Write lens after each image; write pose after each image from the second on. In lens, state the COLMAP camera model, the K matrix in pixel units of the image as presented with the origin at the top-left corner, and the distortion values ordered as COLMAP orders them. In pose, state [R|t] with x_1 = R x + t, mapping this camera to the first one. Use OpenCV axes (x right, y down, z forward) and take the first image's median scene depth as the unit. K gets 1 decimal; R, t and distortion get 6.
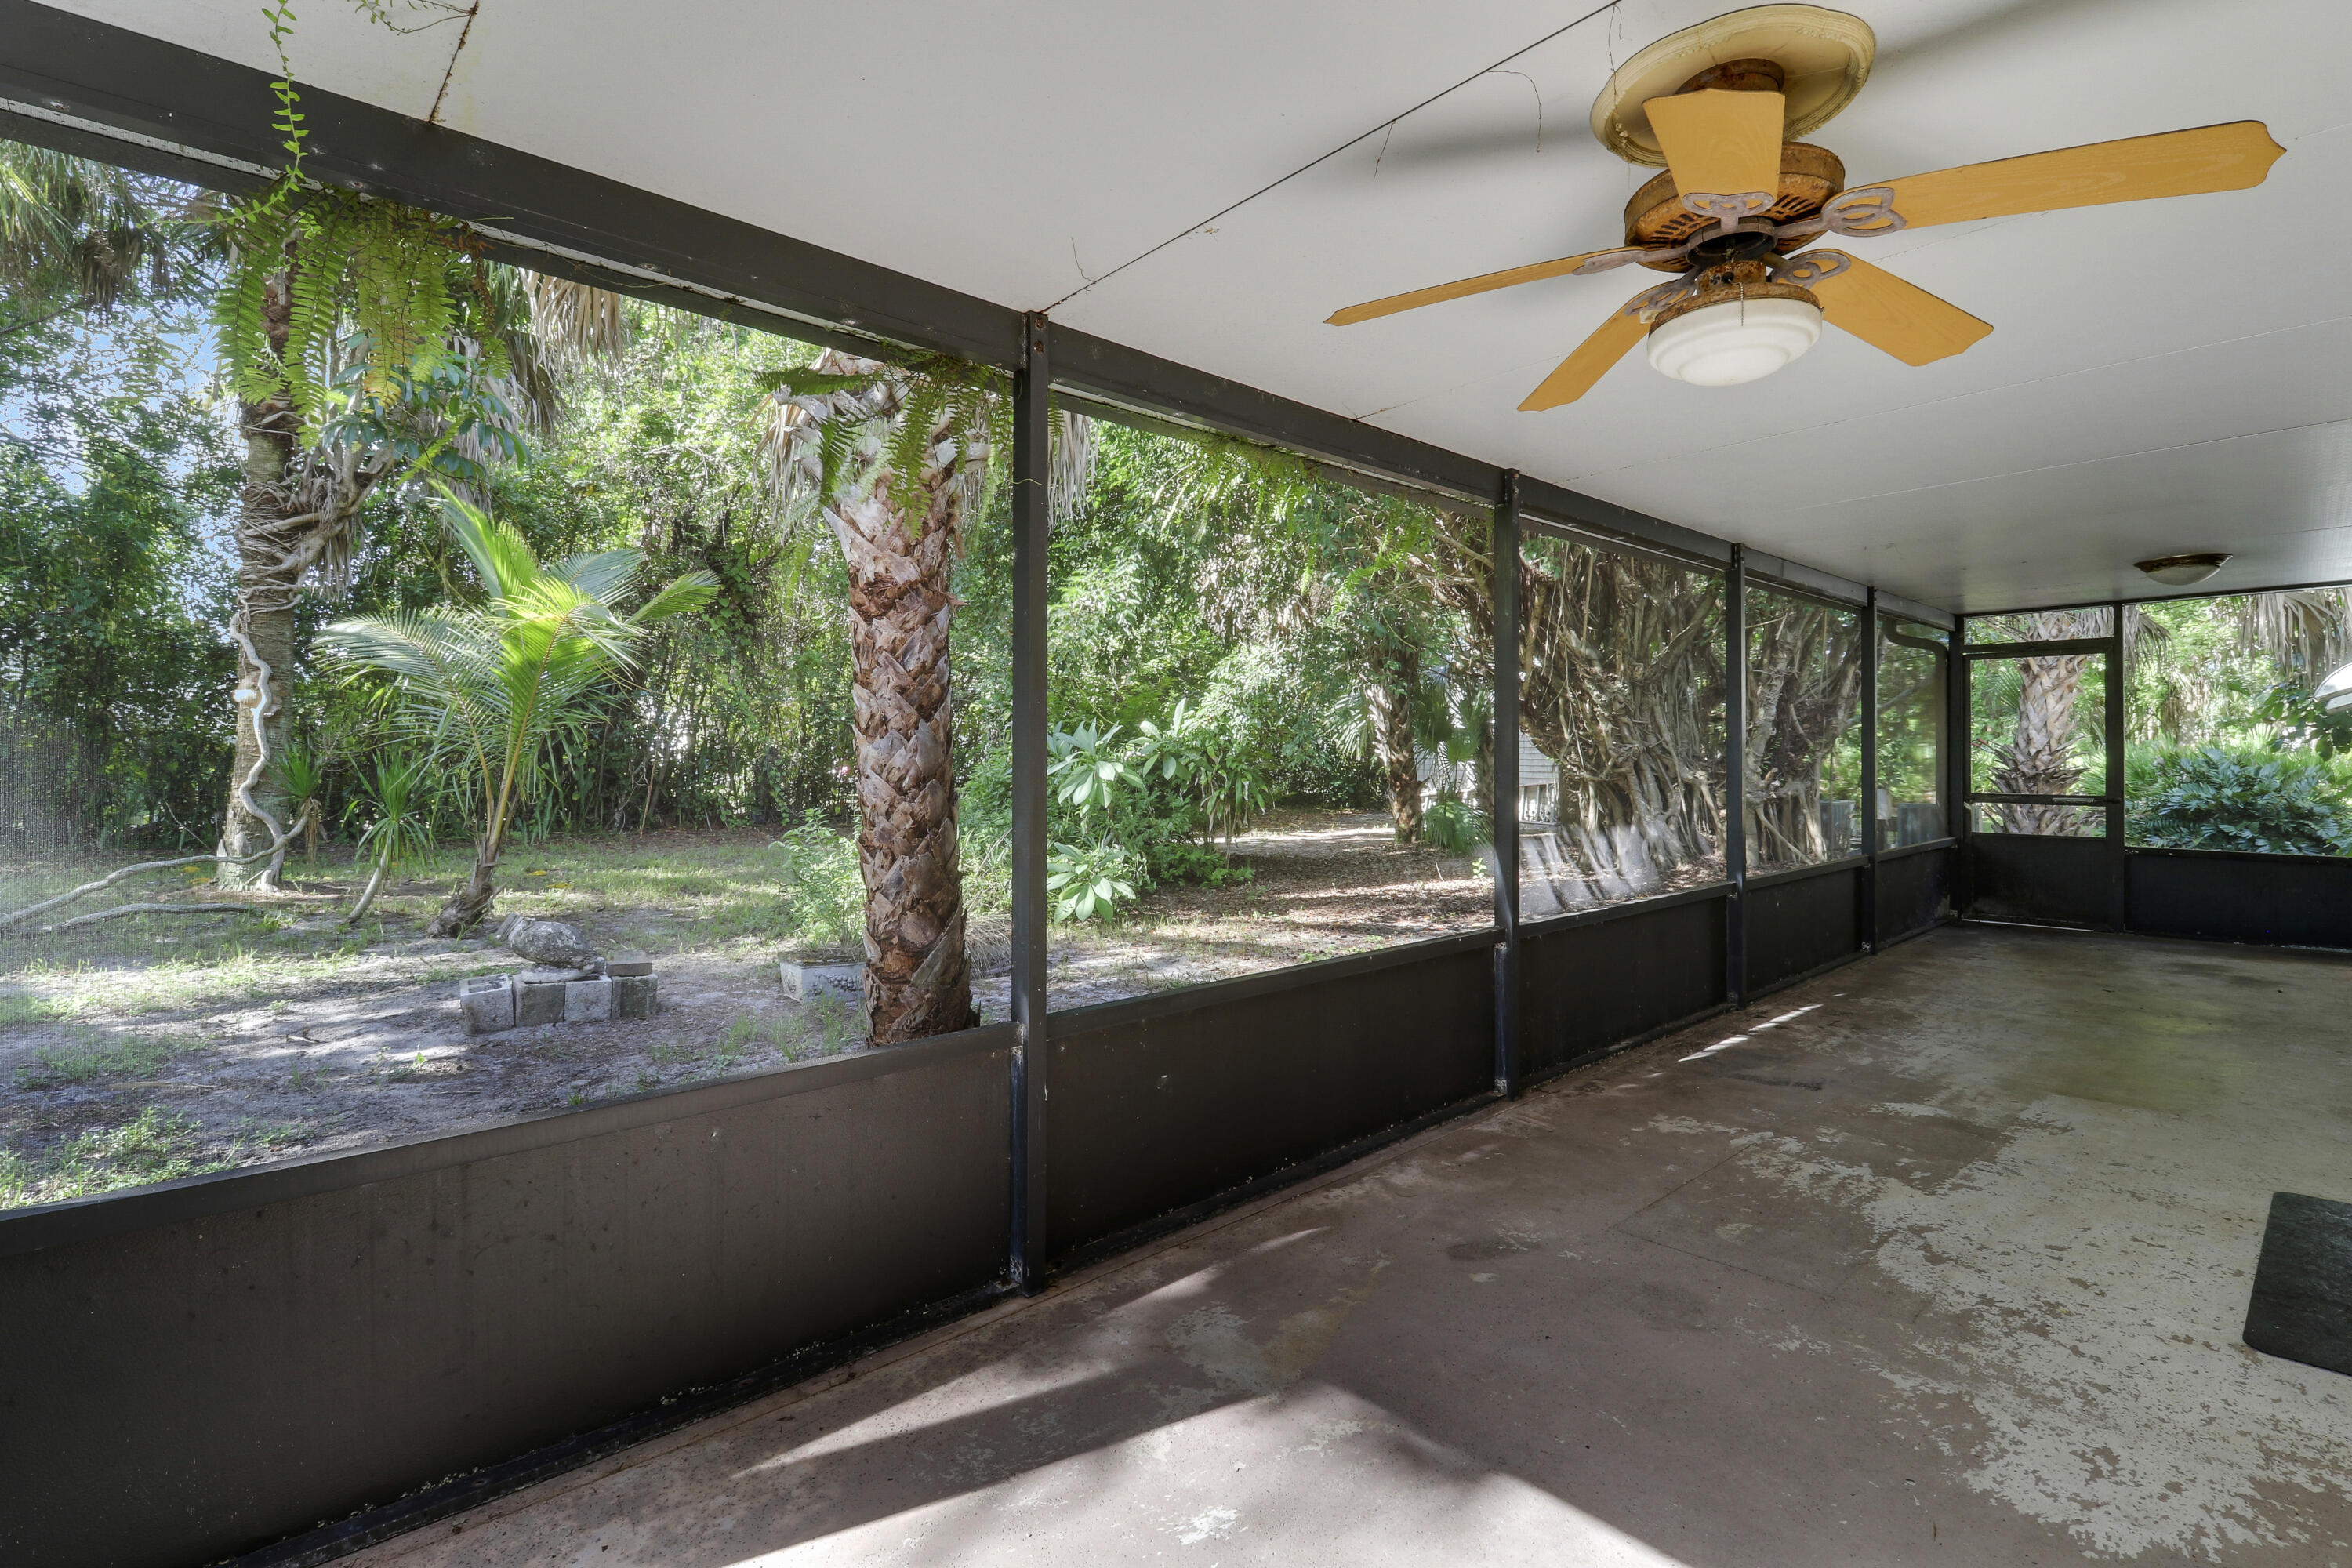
lens RADIAL K [[1114.0, 0, 1177.2], [0, 1114.0, 767.7], [0, 0, 1]] dist [0.012637, 0.000305]
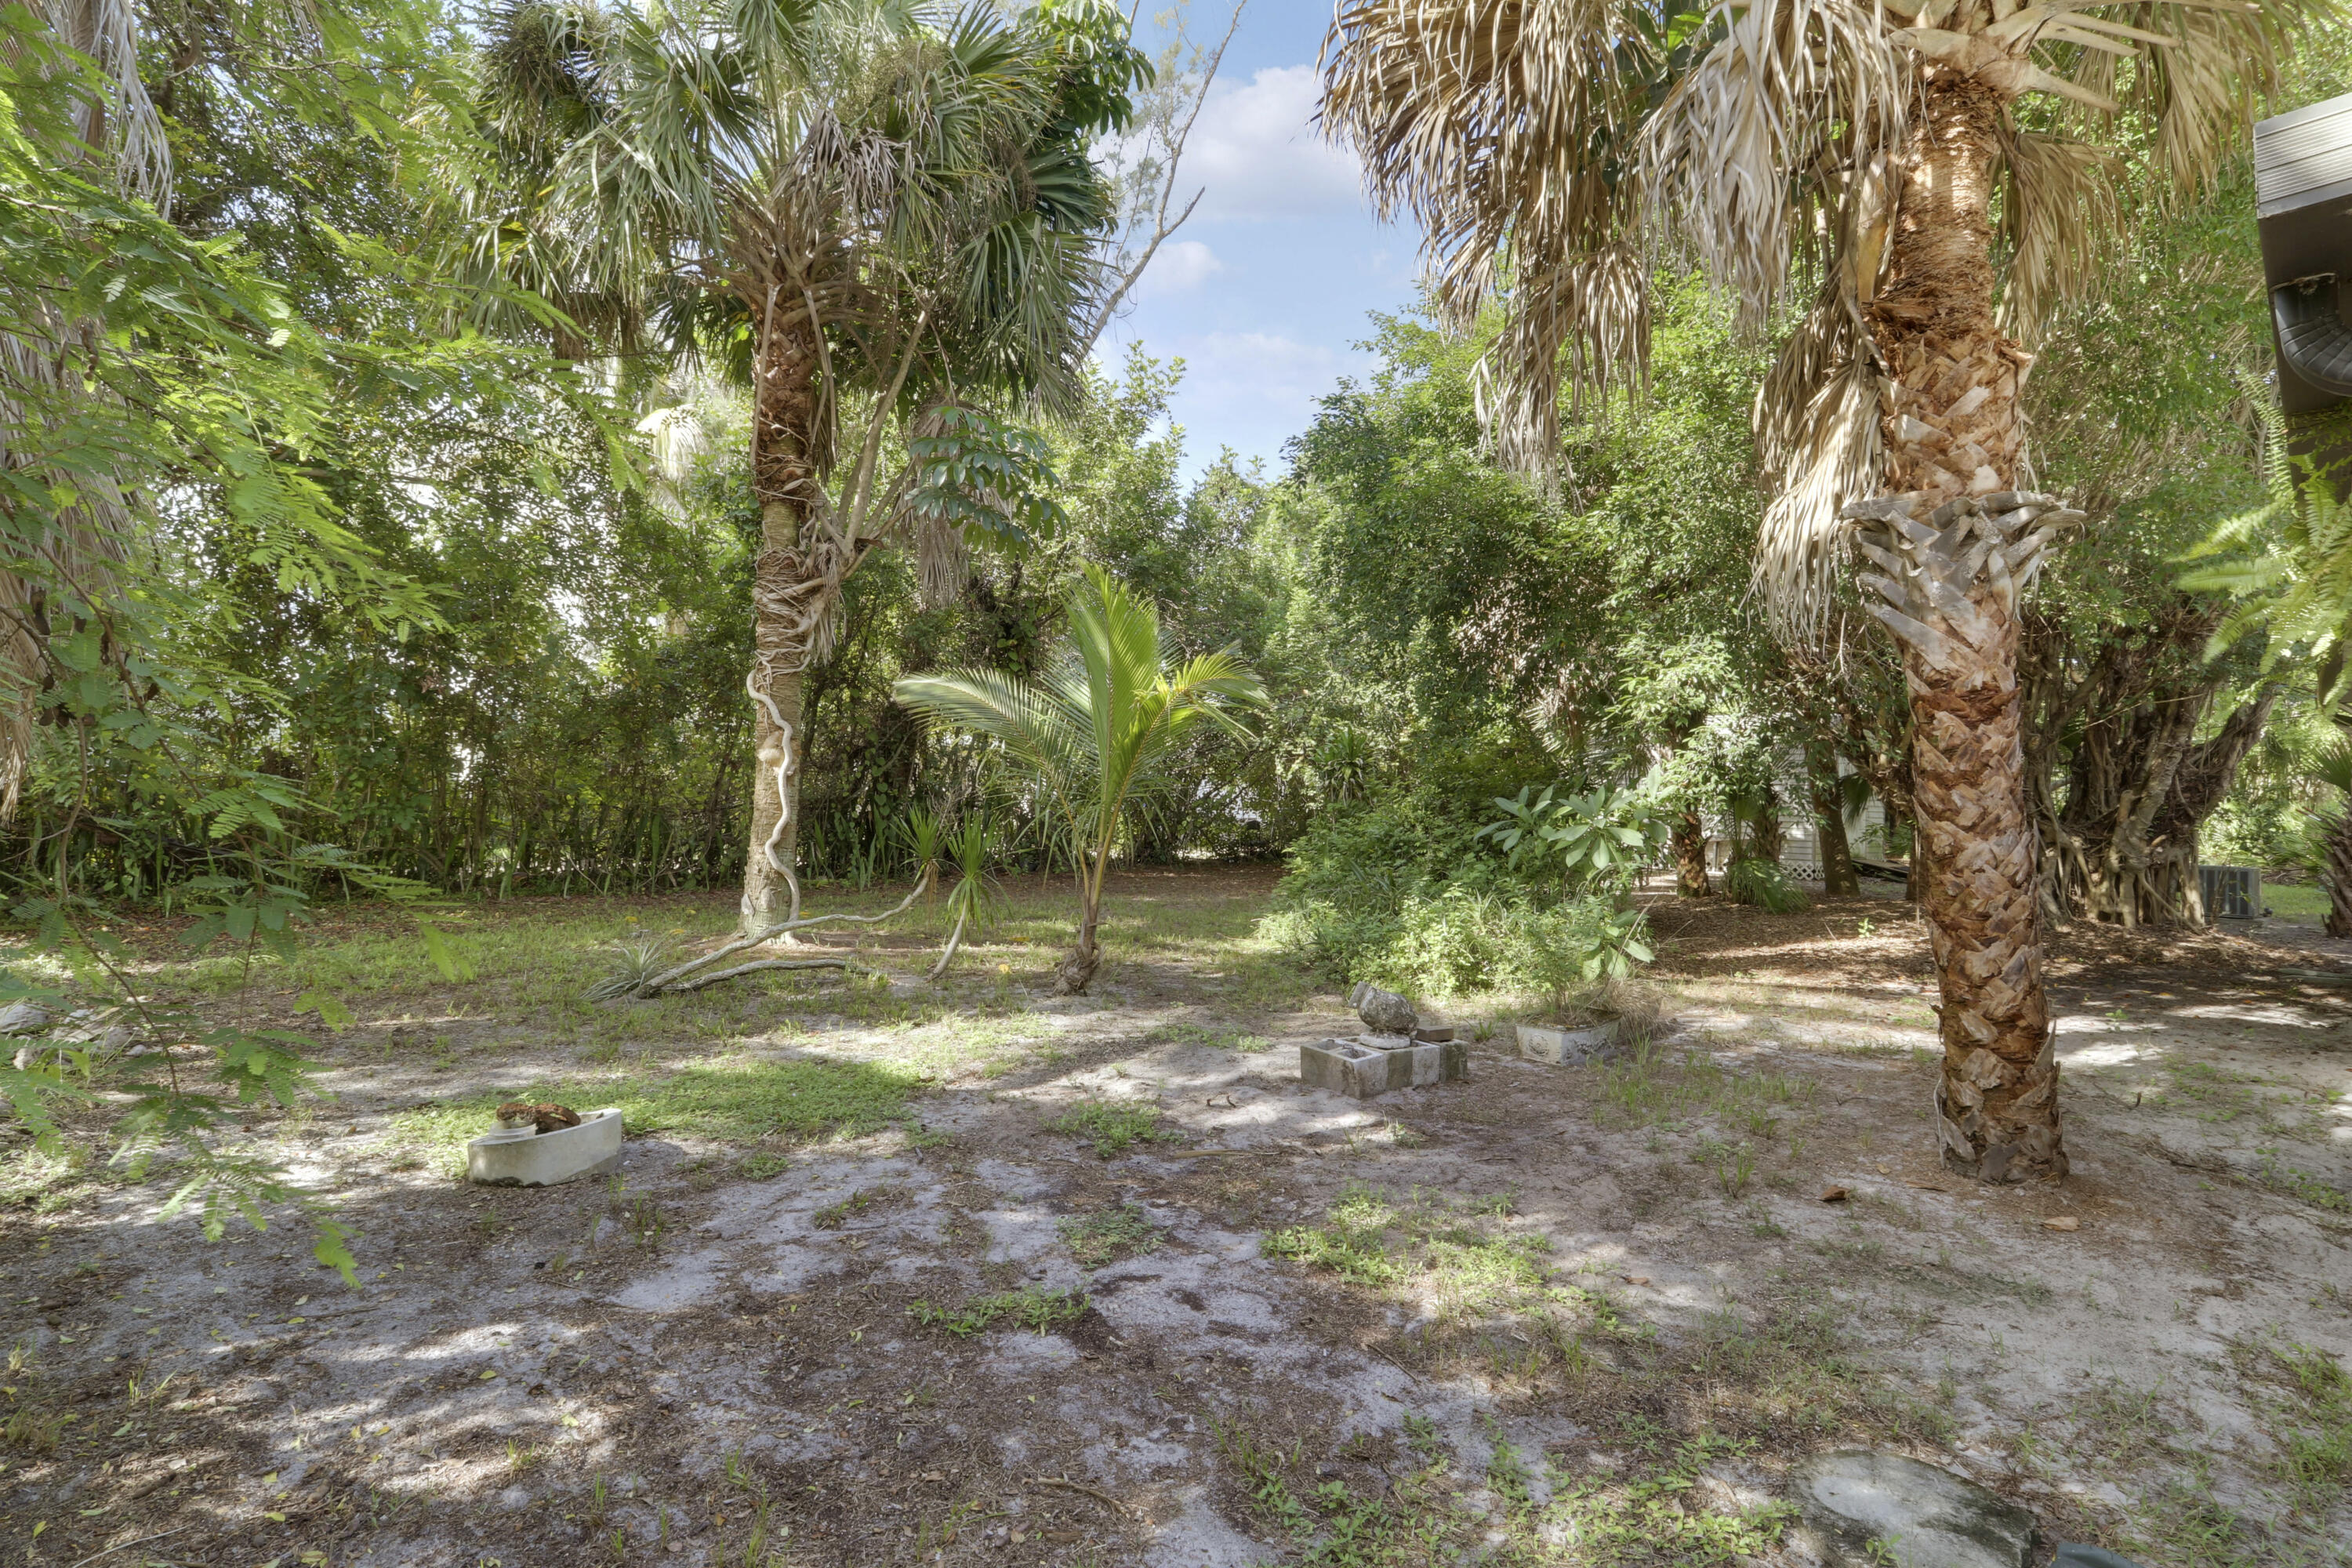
lens RADIAL K [[1114.0, 0, 1174.9], [0, 1114.0, 798.3], [0, 0, 1]] dist [0.012637, 0.000305]
pose [[0.999702, 0.009190, 0.022607, -0.479148], [-0.009055, 0.999941, -0.006053, -0.021586], [-0.022661, 0.005847, 0.999726, -0.027765]]
